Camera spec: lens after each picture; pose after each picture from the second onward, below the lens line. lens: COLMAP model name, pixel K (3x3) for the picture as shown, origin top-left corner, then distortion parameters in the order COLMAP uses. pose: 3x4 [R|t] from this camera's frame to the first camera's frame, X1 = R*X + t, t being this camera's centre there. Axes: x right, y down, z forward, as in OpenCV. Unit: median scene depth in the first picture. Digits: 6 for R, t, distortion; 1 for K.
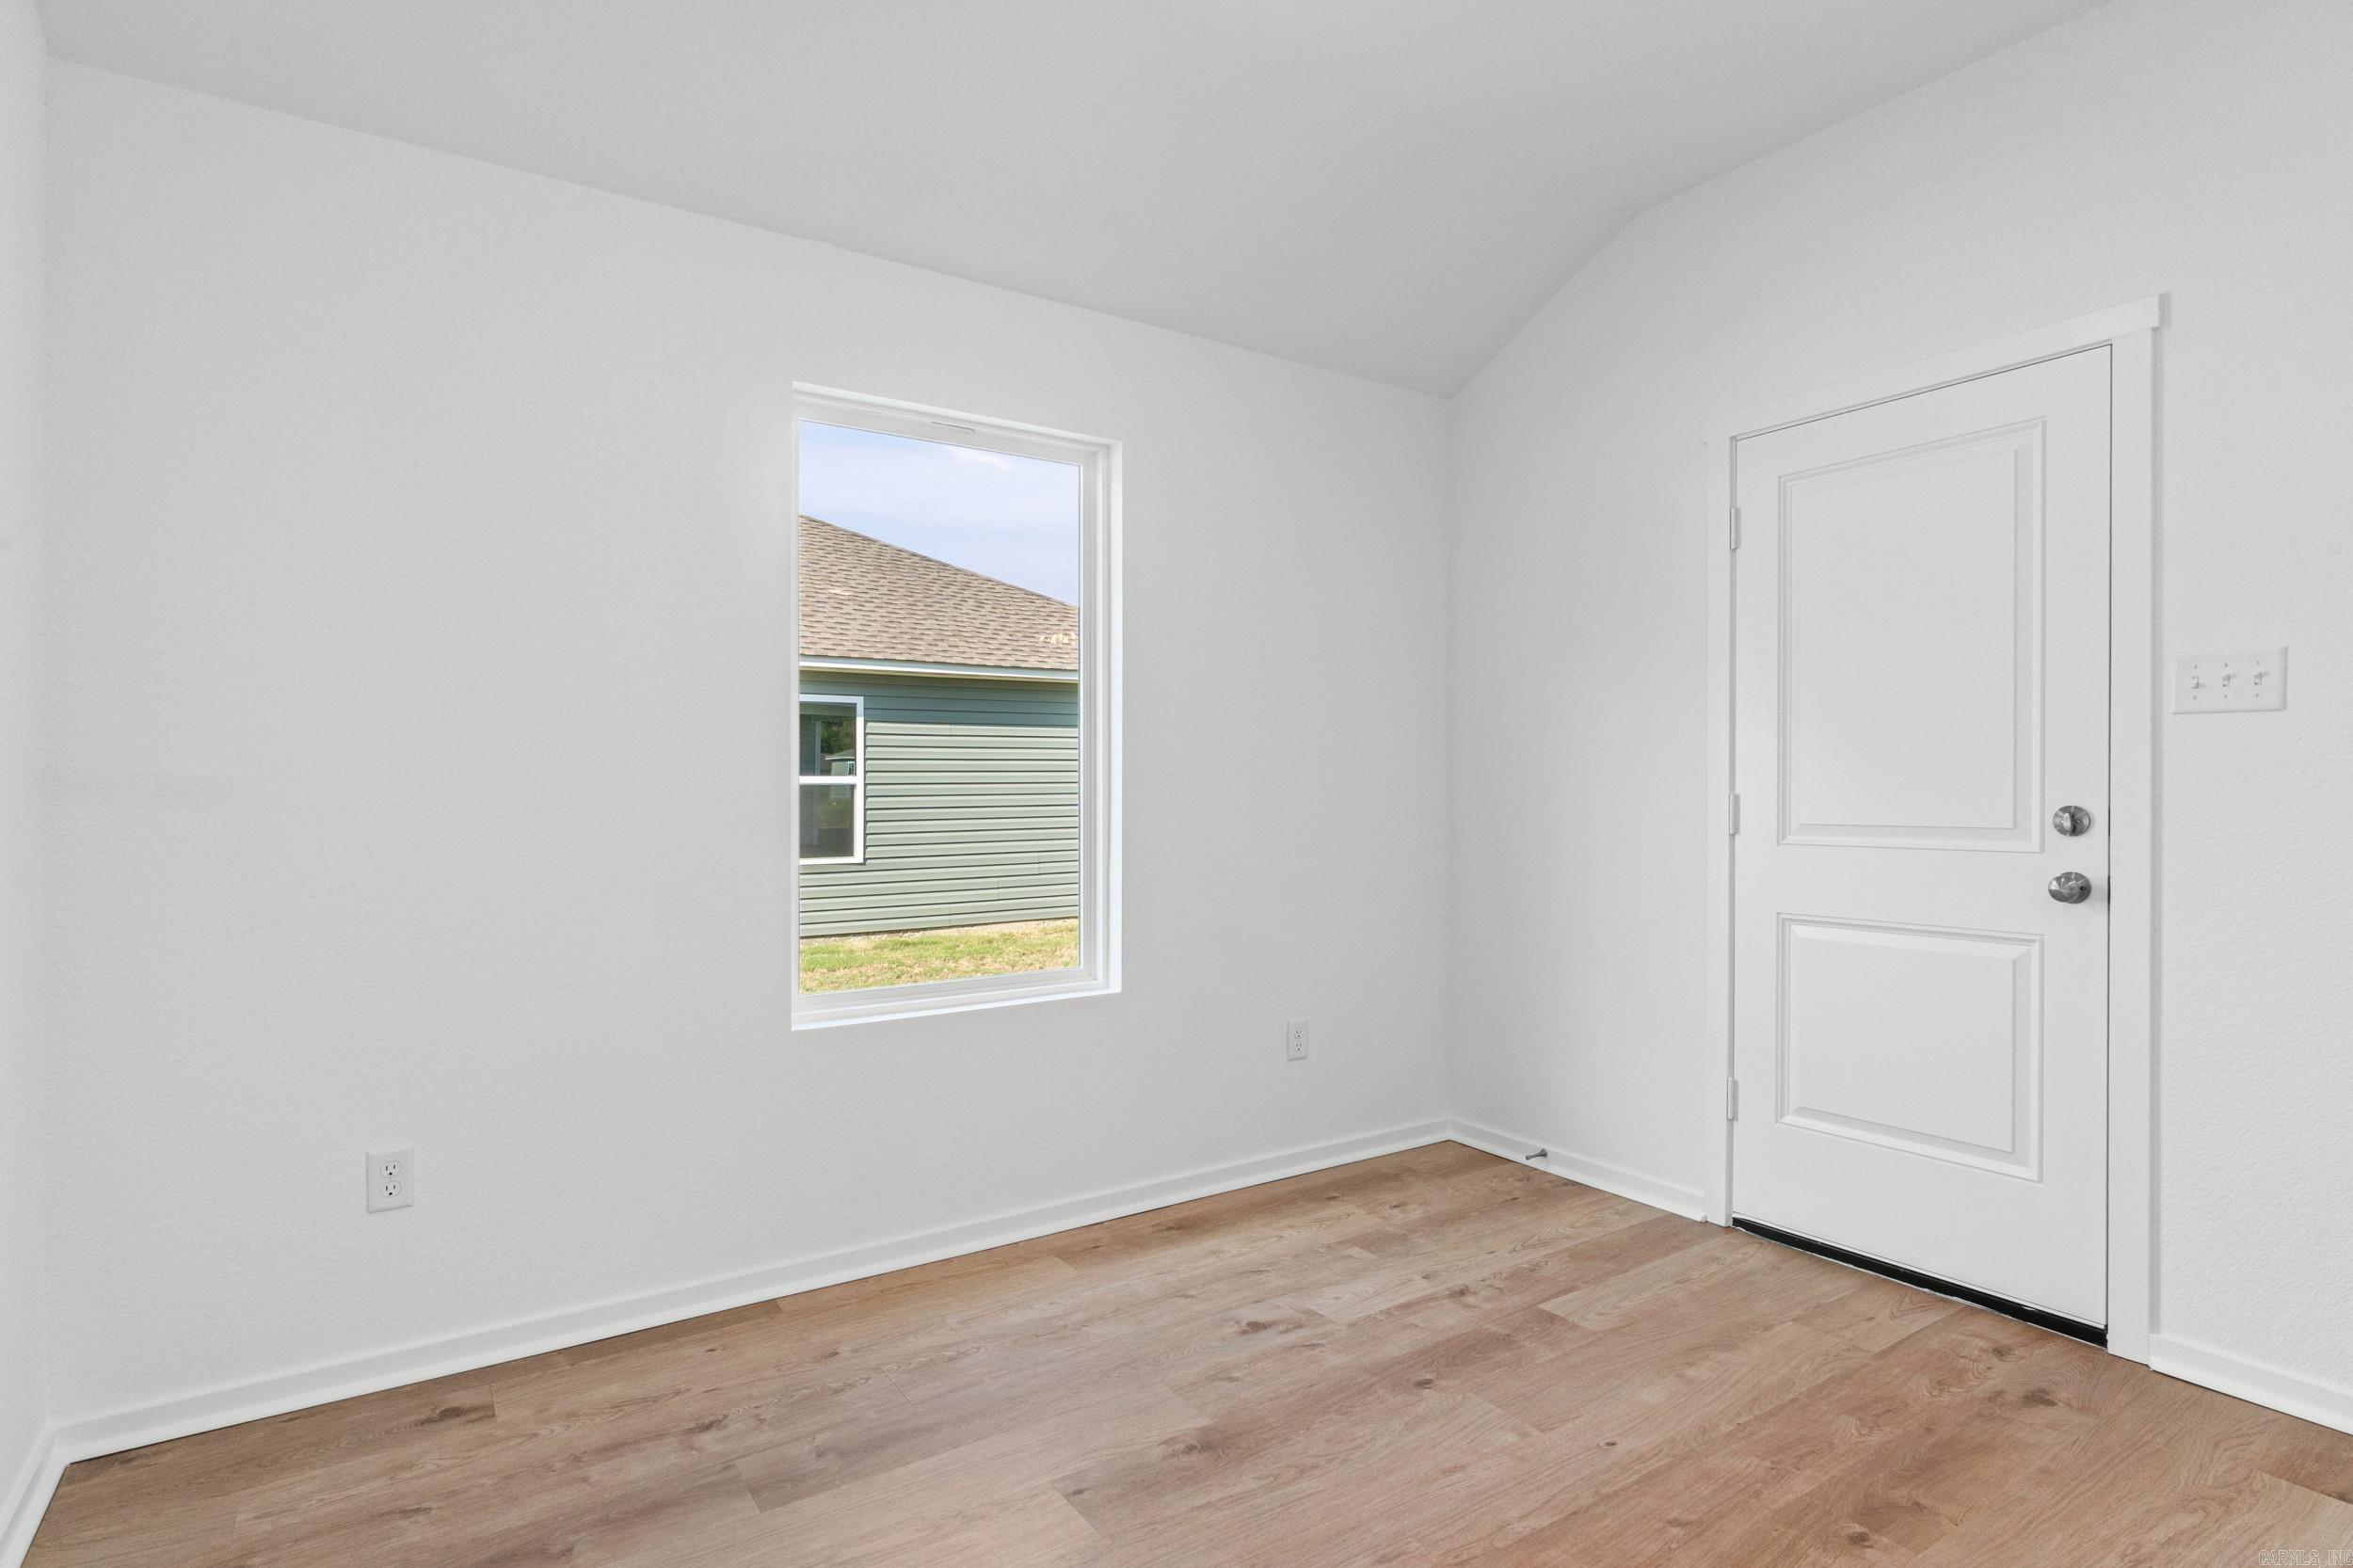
lens RADIAL K [[1168.2, 0, 1161.9], [0, 1168.2, 787.5], [0, 0, 1]] dist [-0.008814, 0.000657]
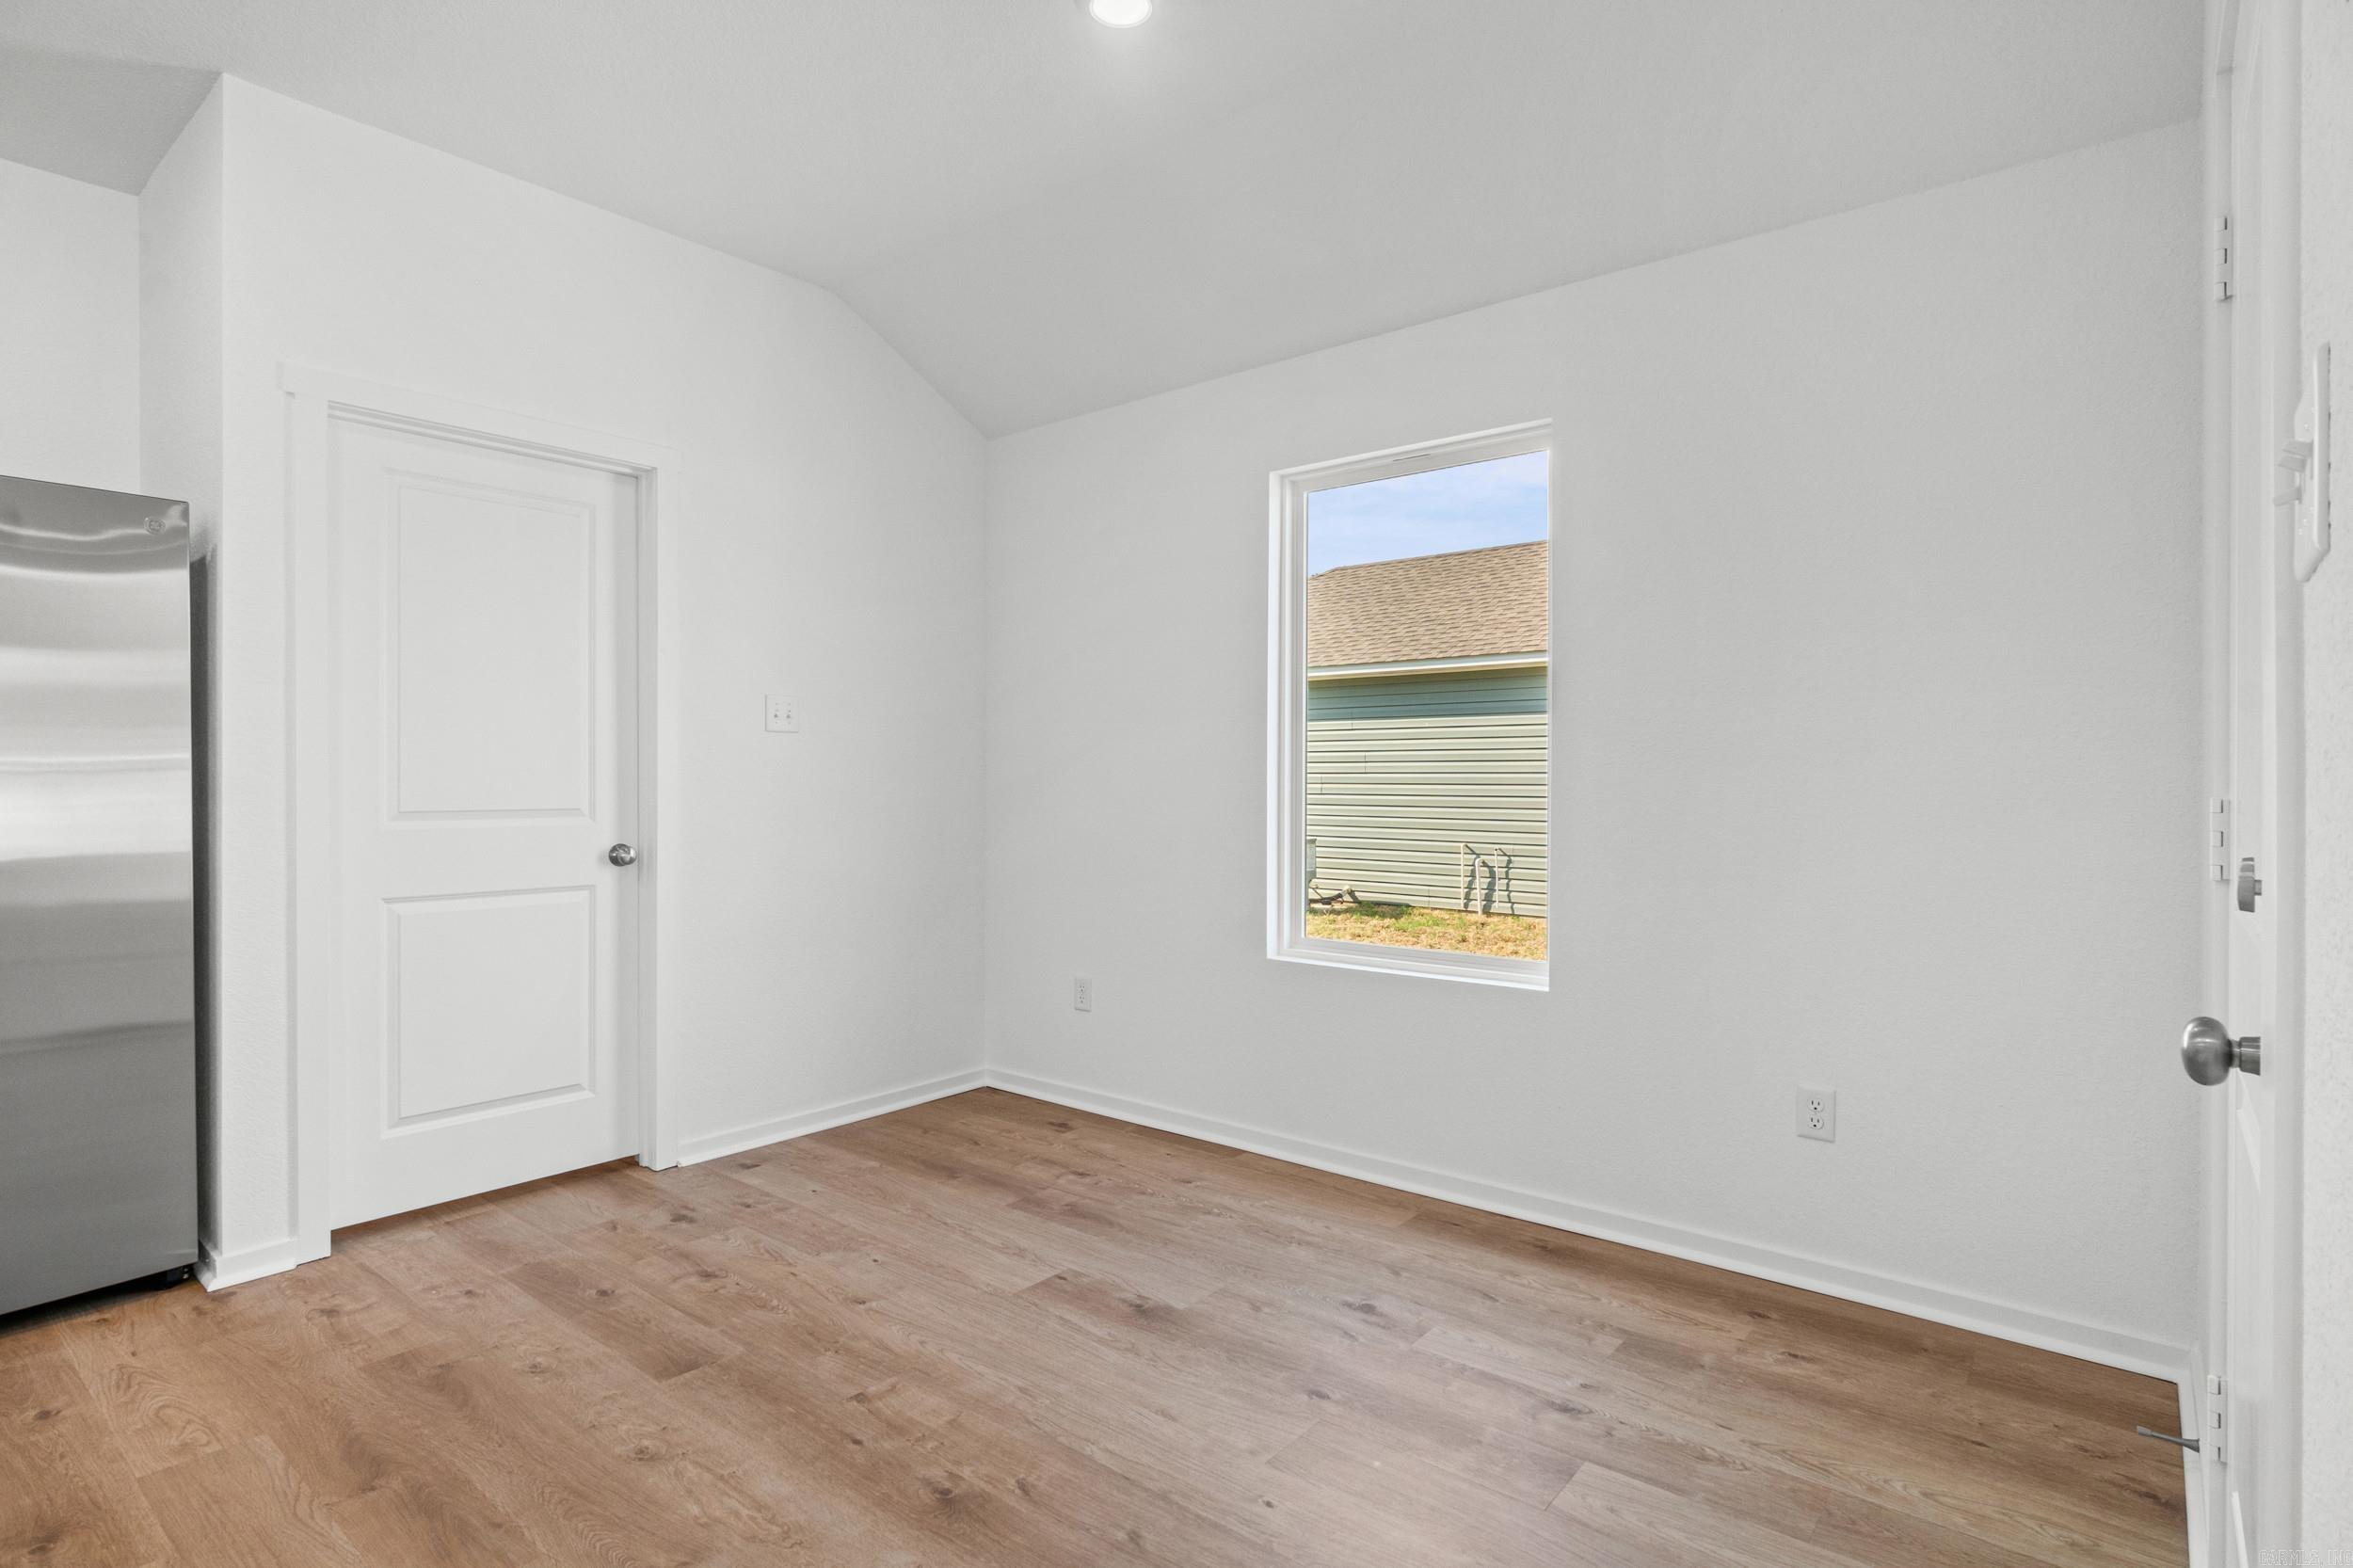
lens RADIAL K [[1168.2, 0, 1161.9], [0, 1168.2, 787.5], [0, 0, 1]] dist [-0.008814, 0.000657]
pose [[0.308039, 0.014731, -0.951260, 0.904902], [-0.005603, 0.999891, 0.013669, -0.000411], [0.951357, 0.001119, 0.308088, 0.482818]]
